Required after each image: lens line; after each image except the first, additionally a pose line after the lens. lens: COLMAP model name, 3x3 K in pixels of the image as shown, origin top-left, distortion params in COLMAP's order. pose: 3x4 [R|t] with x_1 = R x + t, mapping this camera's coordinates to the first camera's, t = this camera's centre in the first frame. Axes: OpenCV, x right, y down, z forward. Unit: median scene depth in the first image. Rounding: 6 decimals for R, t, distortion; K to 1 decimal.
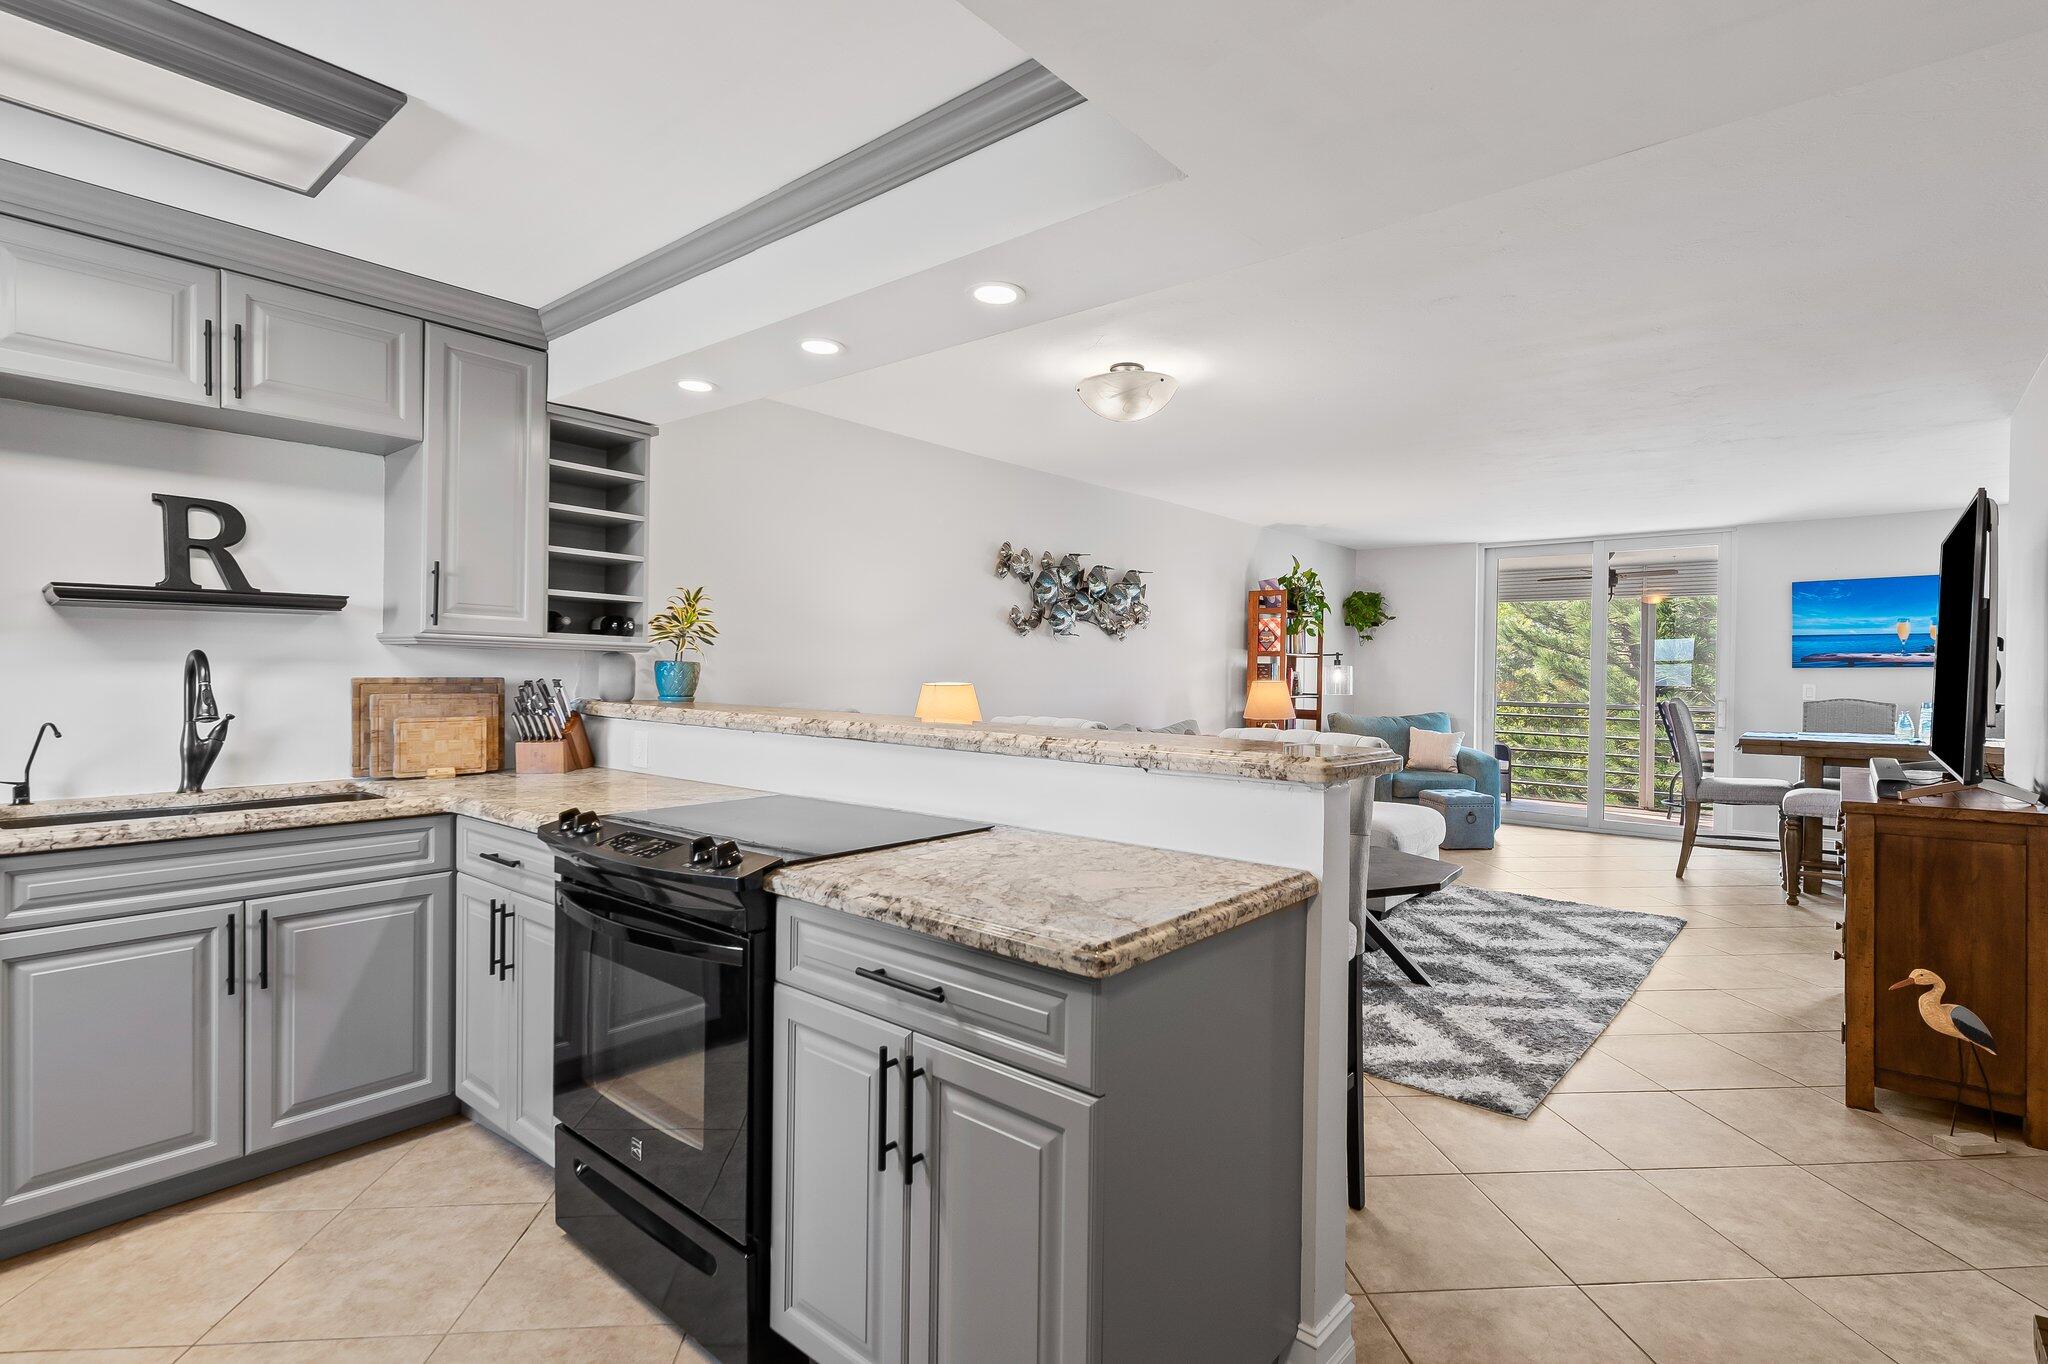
lens RADIAL K [[975.1, 0, 1034.2], [0, 975.1, 679.7], [0, 0, 1]] dist [0.015108, -0.001222]
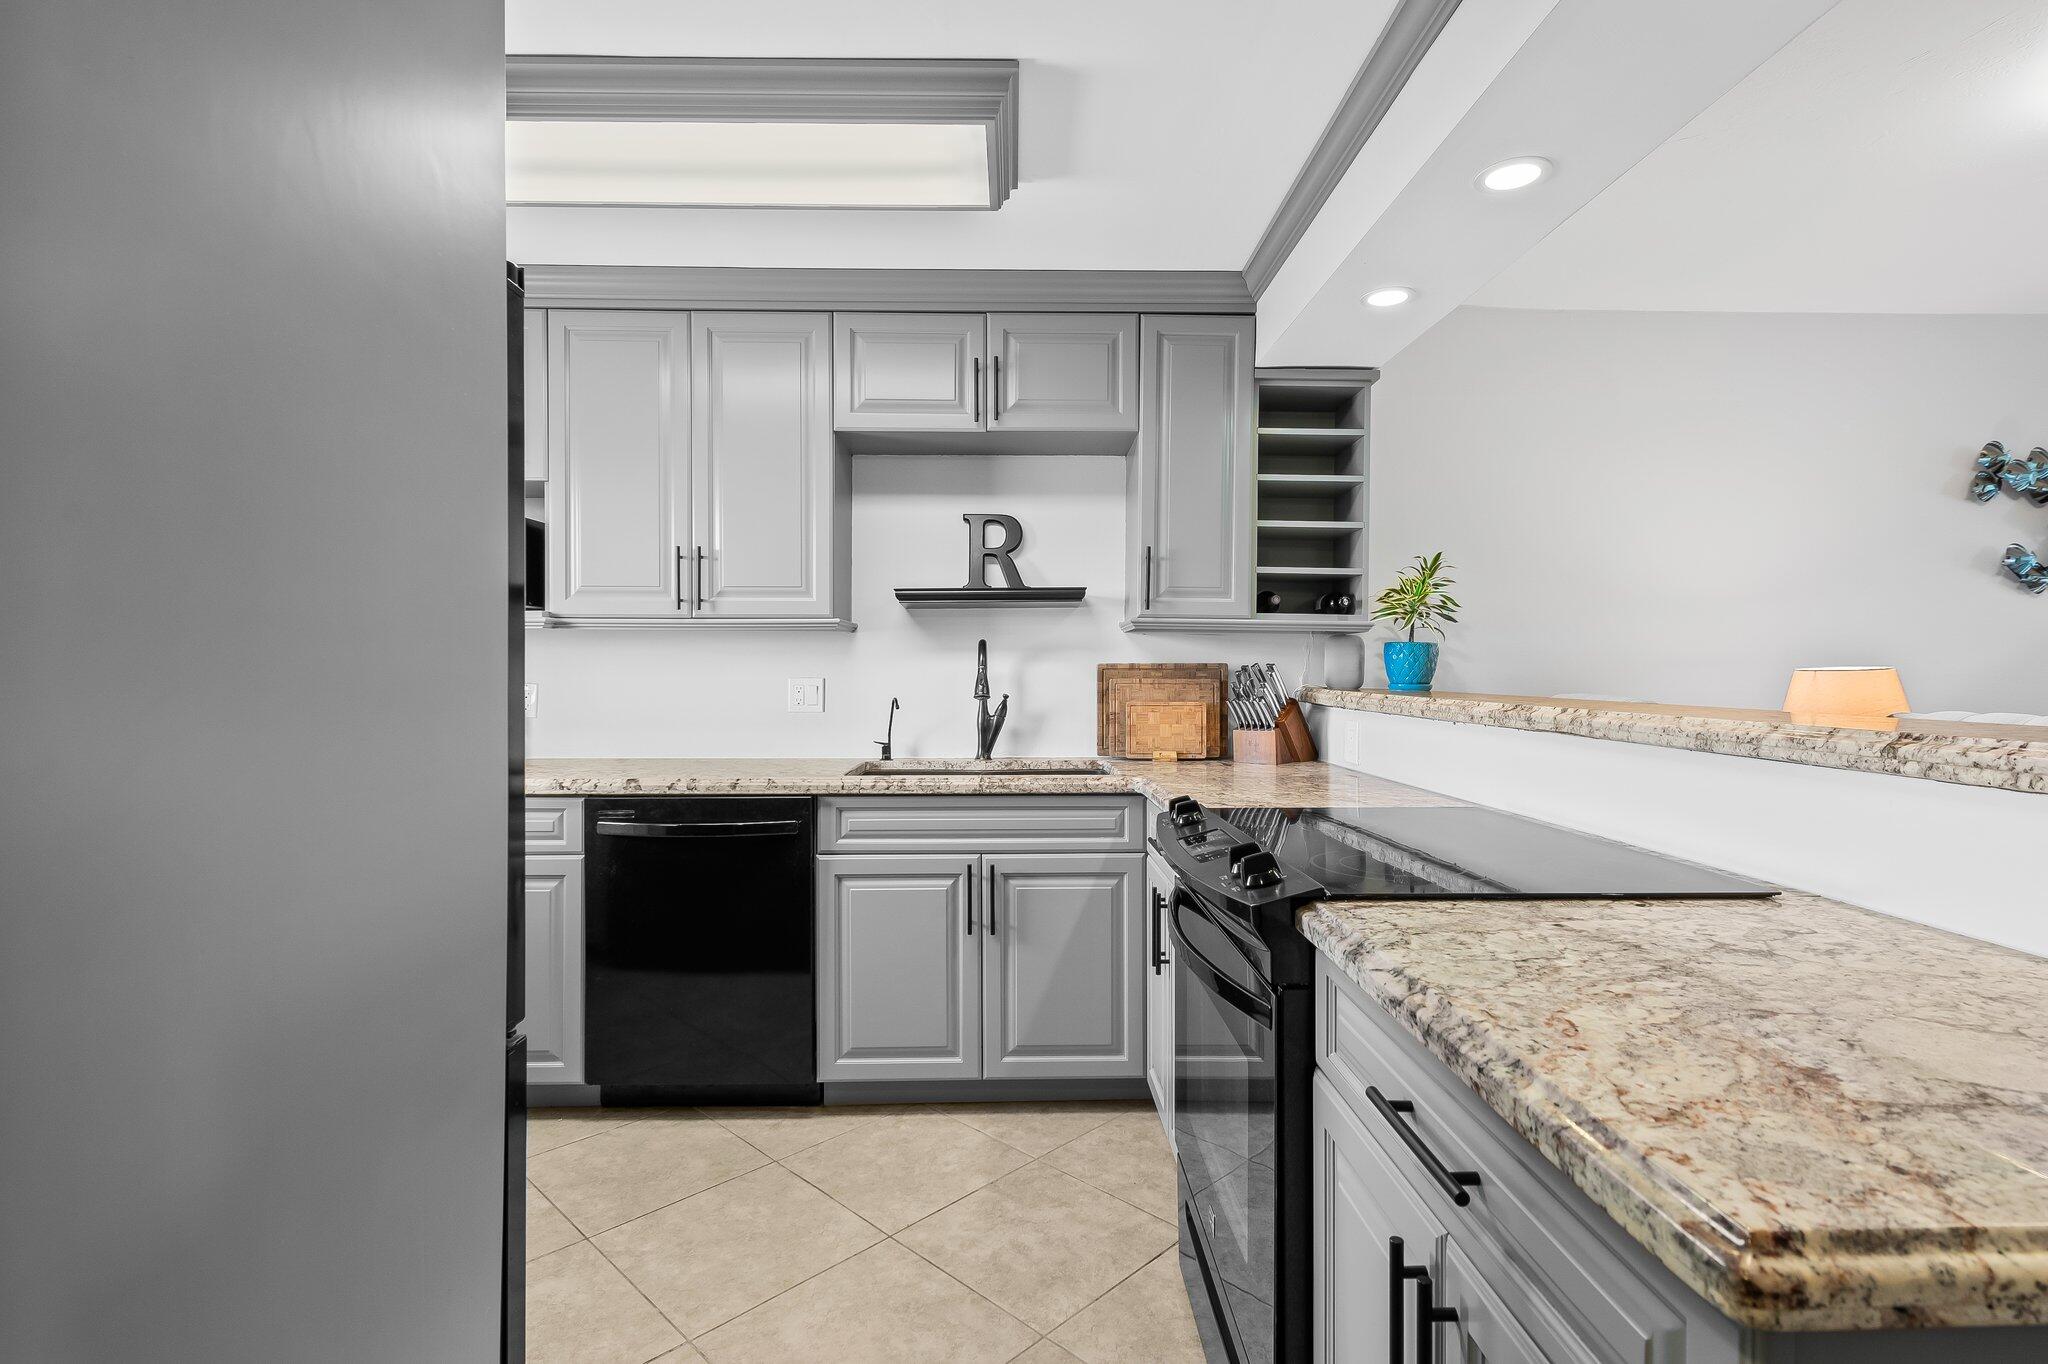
lens RADIAL K [[987.1, 0, 1025.5], [0, 987.1, 677.6], [0, 0, 1]] dist [0.015799, -0.006711]
pose [[0.659270, -0.008238, -0.751861, 0.084634], [0.000882, 0.999948, -0.010182, 0.028496], [0.751906, 0.006050, 0.659243, 0.257810]]
